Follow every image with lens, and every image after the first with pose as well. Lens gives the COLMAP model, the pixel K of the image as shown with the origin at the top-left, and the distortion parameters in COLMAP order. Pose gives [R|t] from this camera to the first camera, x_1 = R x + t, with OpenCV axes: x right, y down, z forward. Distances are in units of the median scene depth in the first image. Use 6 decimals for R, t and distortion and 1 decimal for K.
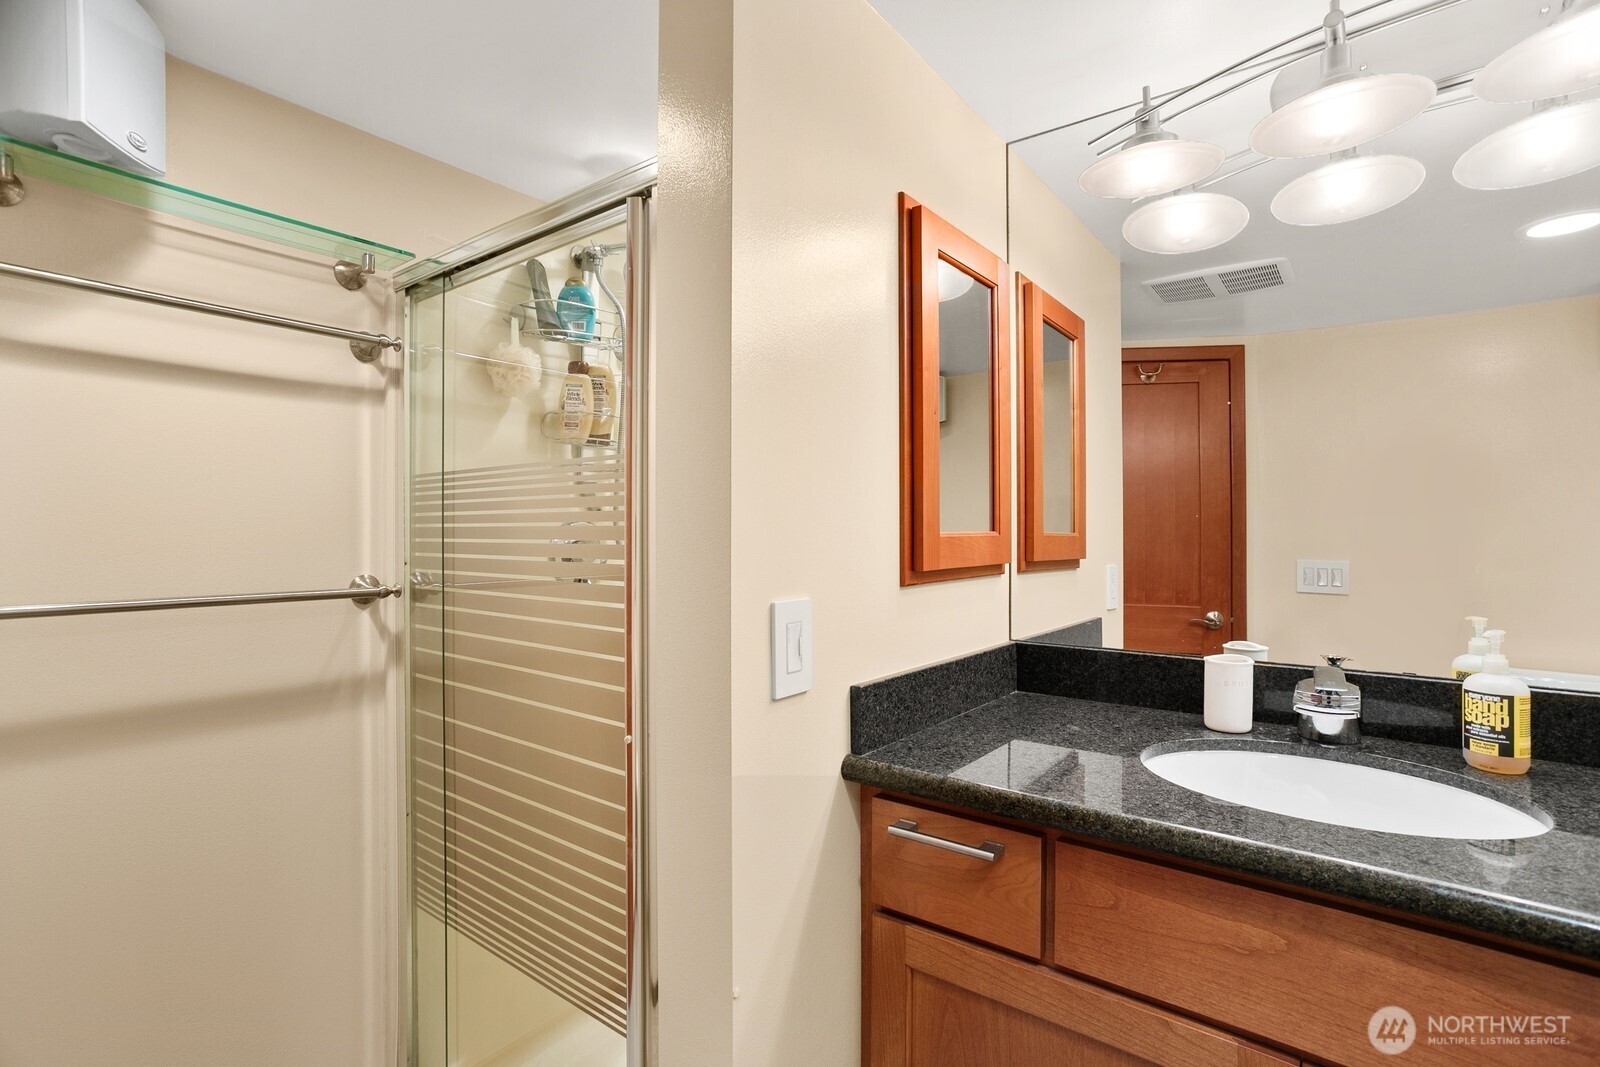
lens RADIAL K [[755.8, 0, 800.0], [0, 755.8, 533.5], [0, 0, 1]] dist [-0.050424, 0.028420]
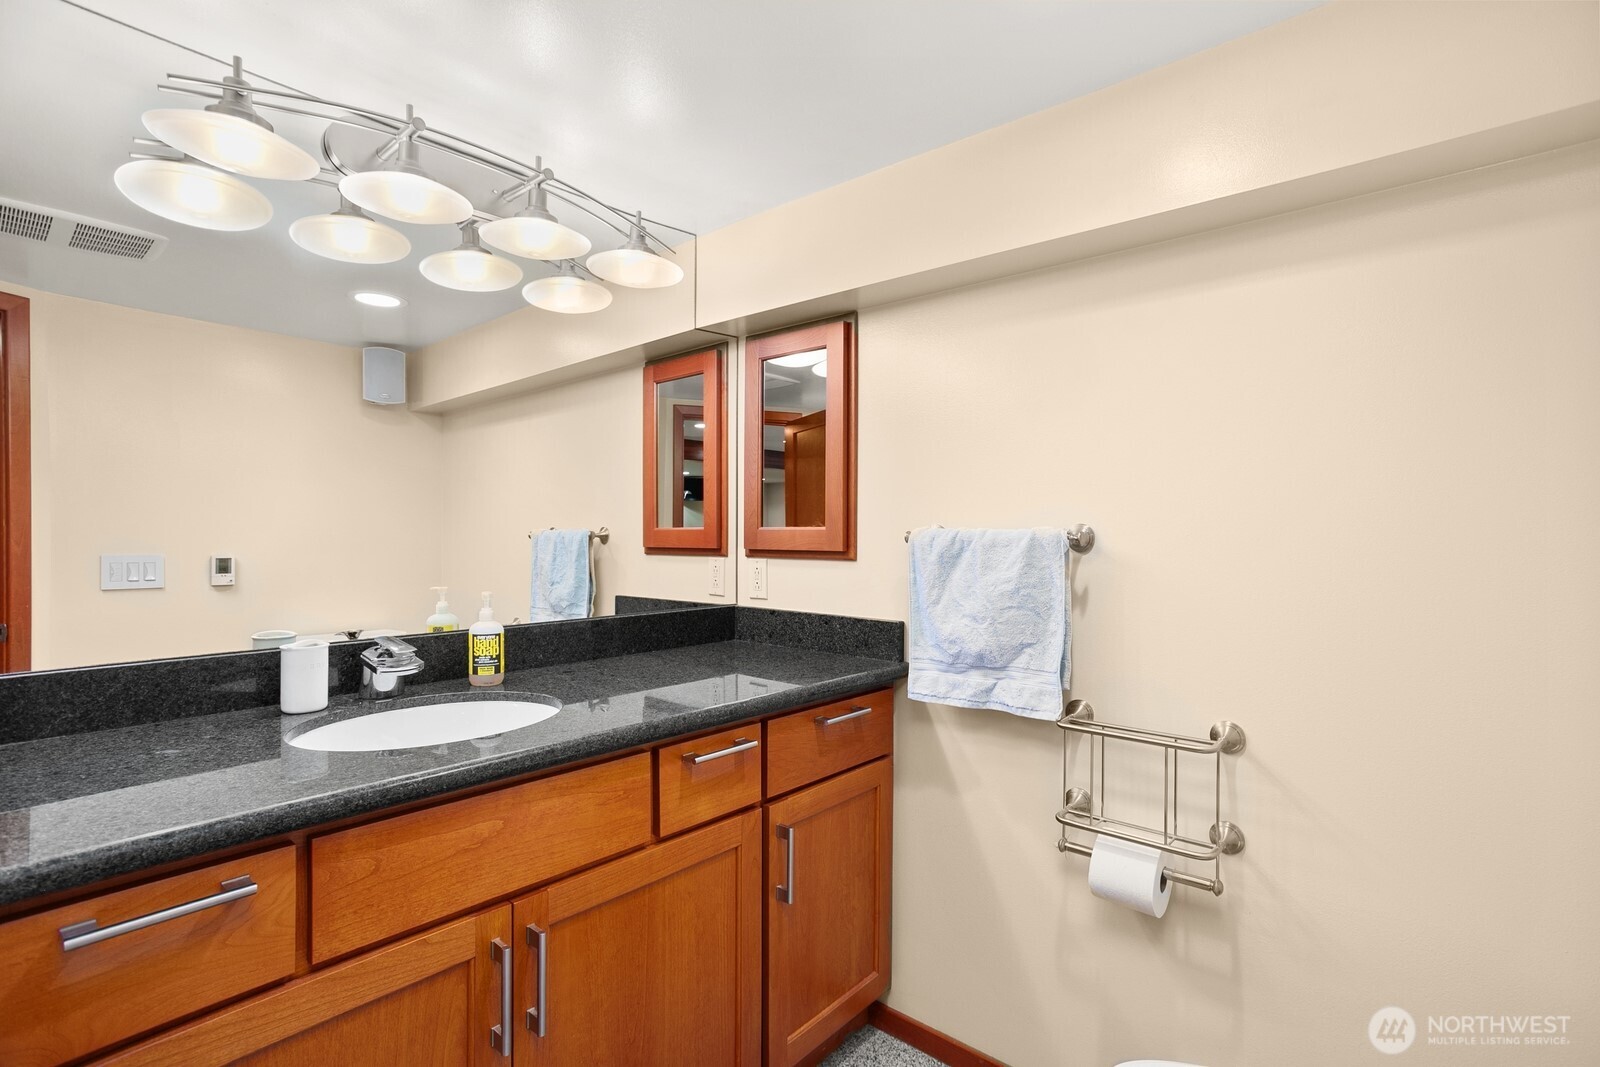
lens RADIAL K [[755.8, 0, 800.0], [0, 755.8, 533.5], [0, 0, 1]] dist [-0.050424, 0.028420]
pose [[0.063783, -0.008507, 0.997928, -0.543169], [-0.002330, 0.999960, 0.008673, -0.002743], [-0.997961, -0.002878, 0.063760, 0.272385]]
